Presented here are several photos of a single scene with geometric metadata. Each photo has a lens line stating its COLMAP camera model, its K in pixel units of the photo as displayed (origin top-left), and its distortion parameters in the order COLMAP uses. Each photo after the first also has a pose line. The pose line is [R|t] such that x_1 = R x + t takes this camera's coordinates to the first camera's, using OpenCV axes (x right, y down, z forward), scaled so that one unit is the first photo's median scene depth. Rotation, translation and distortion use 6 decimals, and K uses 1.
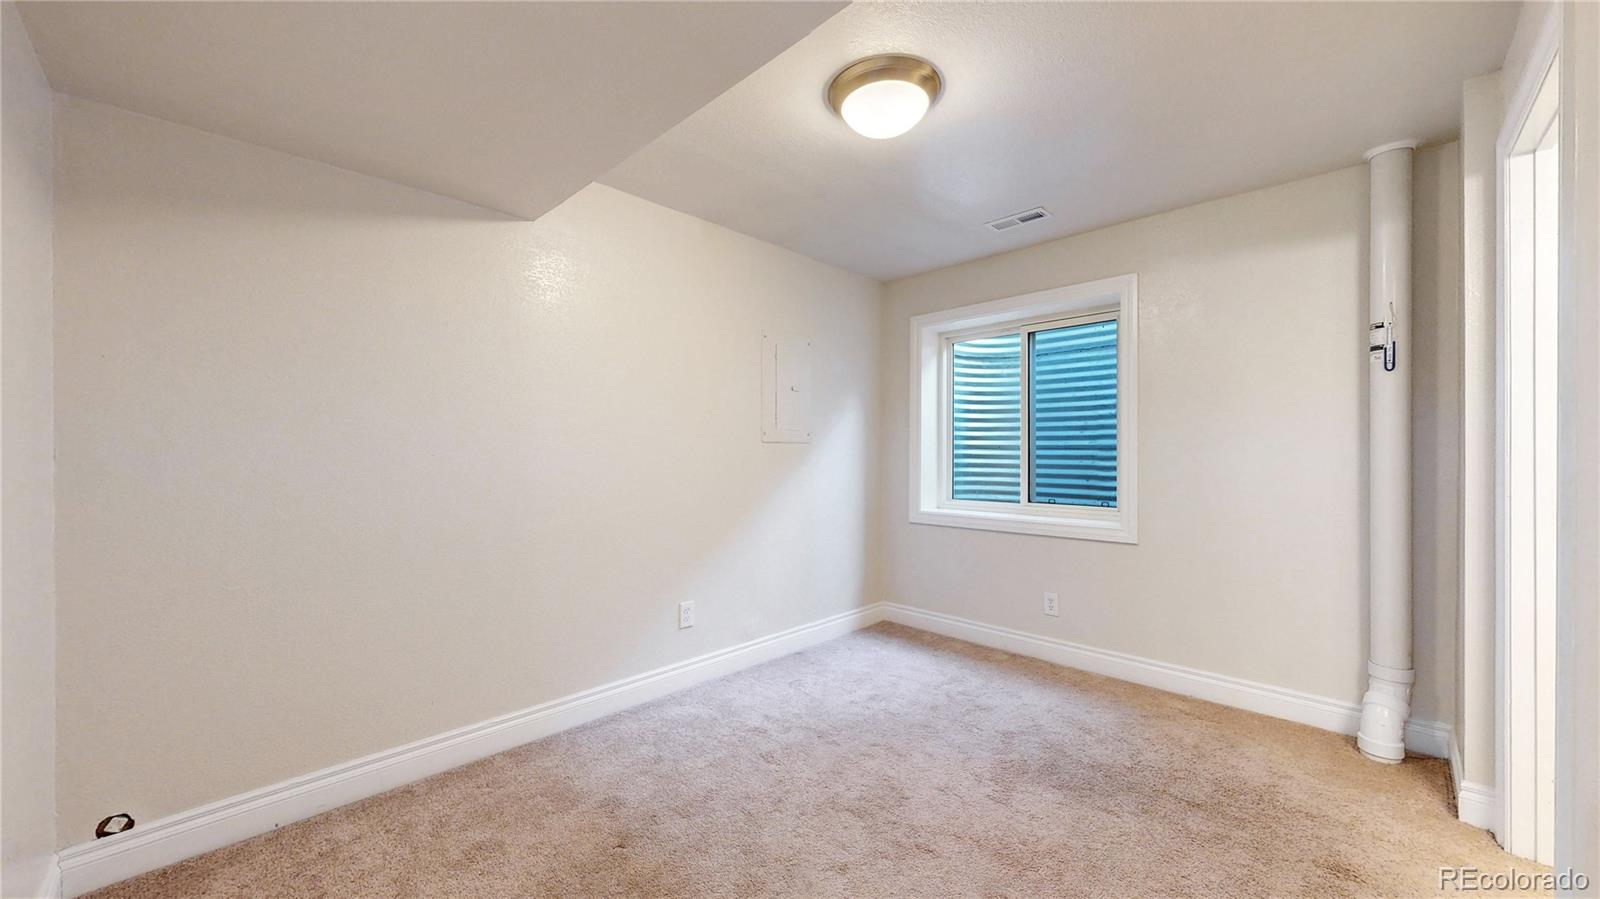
lens RADIAL K [[587.3, 0, 794.6], [0, 587.3, 448.3], [0, 0, 1]] dist [-0.000702, -0.000118]
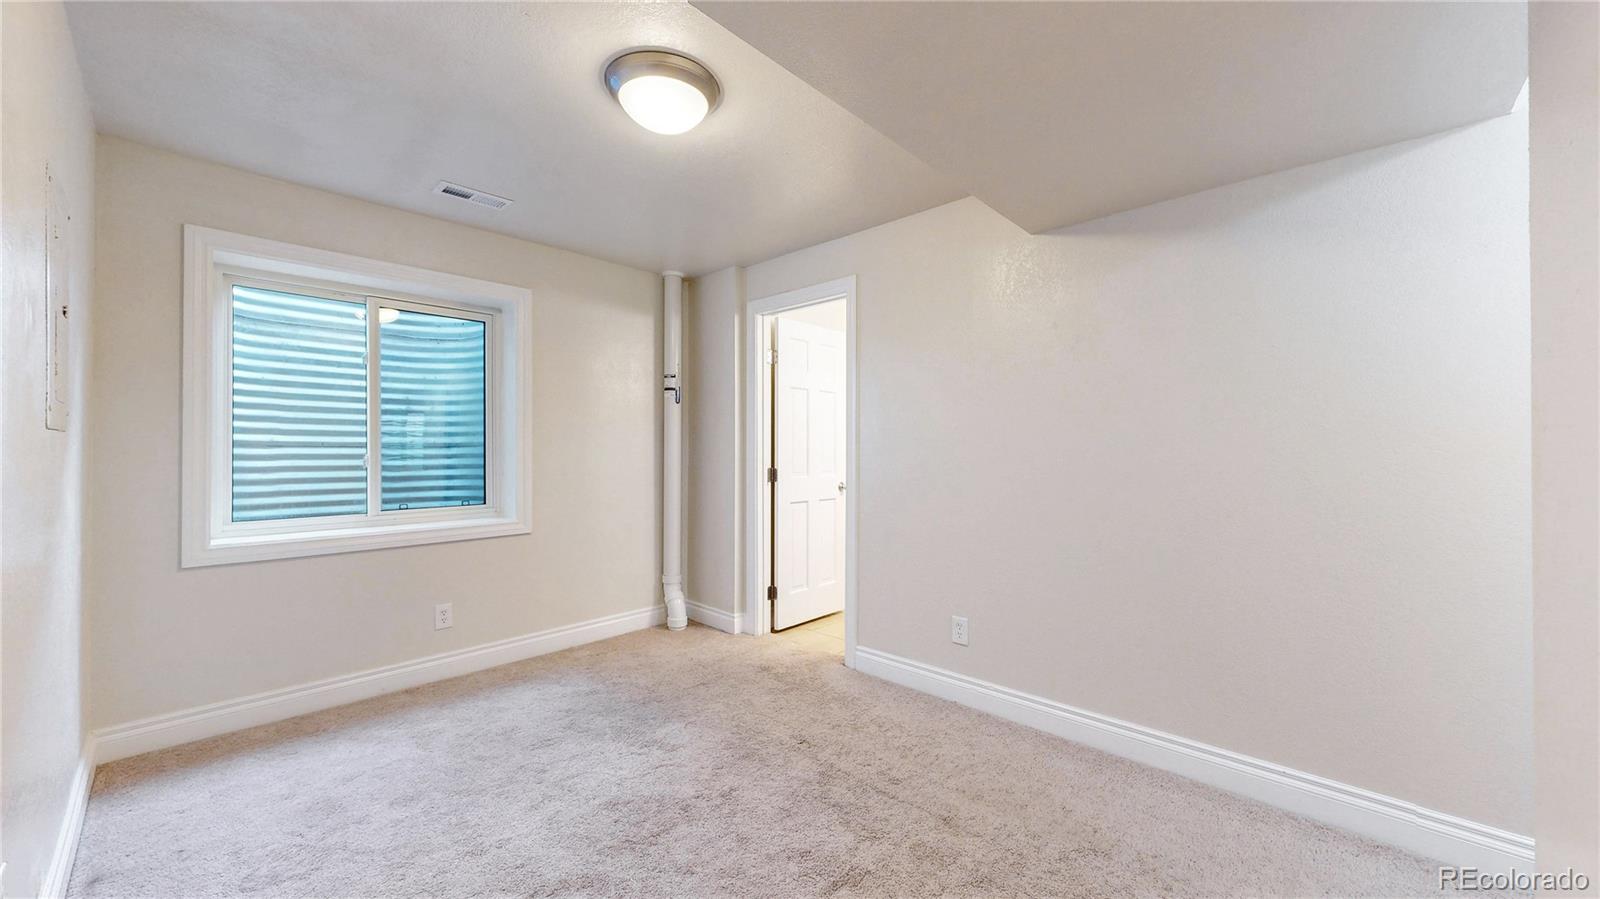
lens RADIAL K [[587.3, 0, 797.5], [0, 587.3, 453.1], [0, 0, 1]] dist [-0.000702, -0.000118]
pose [[-0.027529, -0.003575, 0.999615, -0.549175], [-0.005265, 0.999980, 0.003431, 0.004668], [-0.999607, -0.005169, -0.027547, 0.527377]]
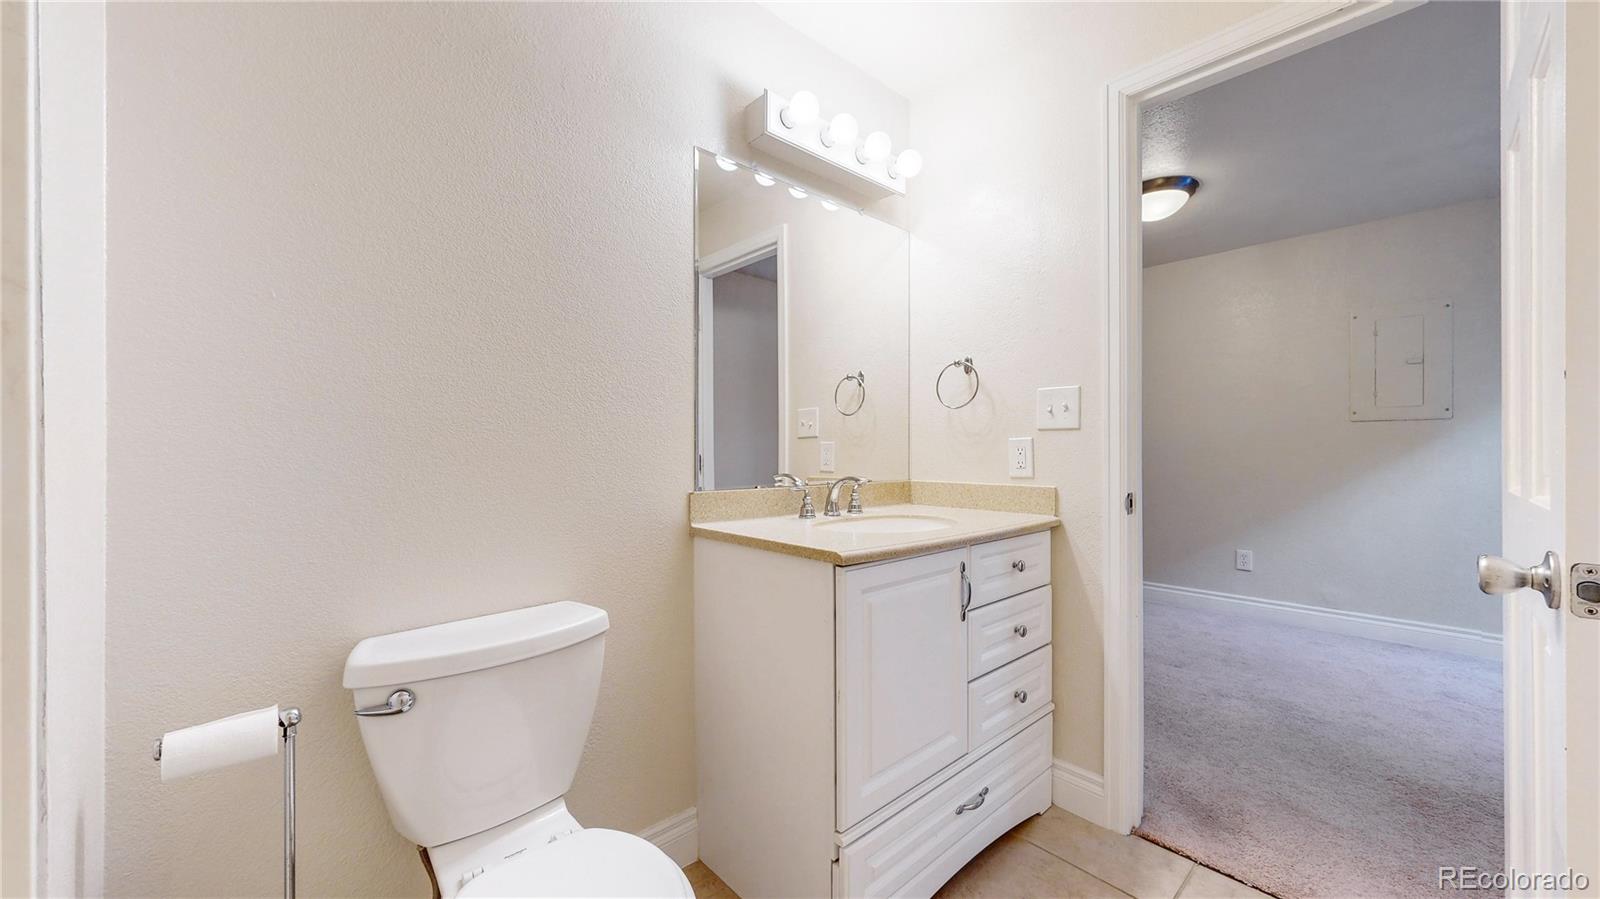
lens RADIAL K [[587.3, 0, 800.9], [0, 587.3, 449.3], [0, 0, 1]] dist [-0.000702, -0.000118]
pose [[-0.051126, 0.001371, -0.998691, 1.129335], [0.002935, 0.999995, 0.001223, 0.037608], [0.998688, -0.002868, -0.051130, 0.100395]]
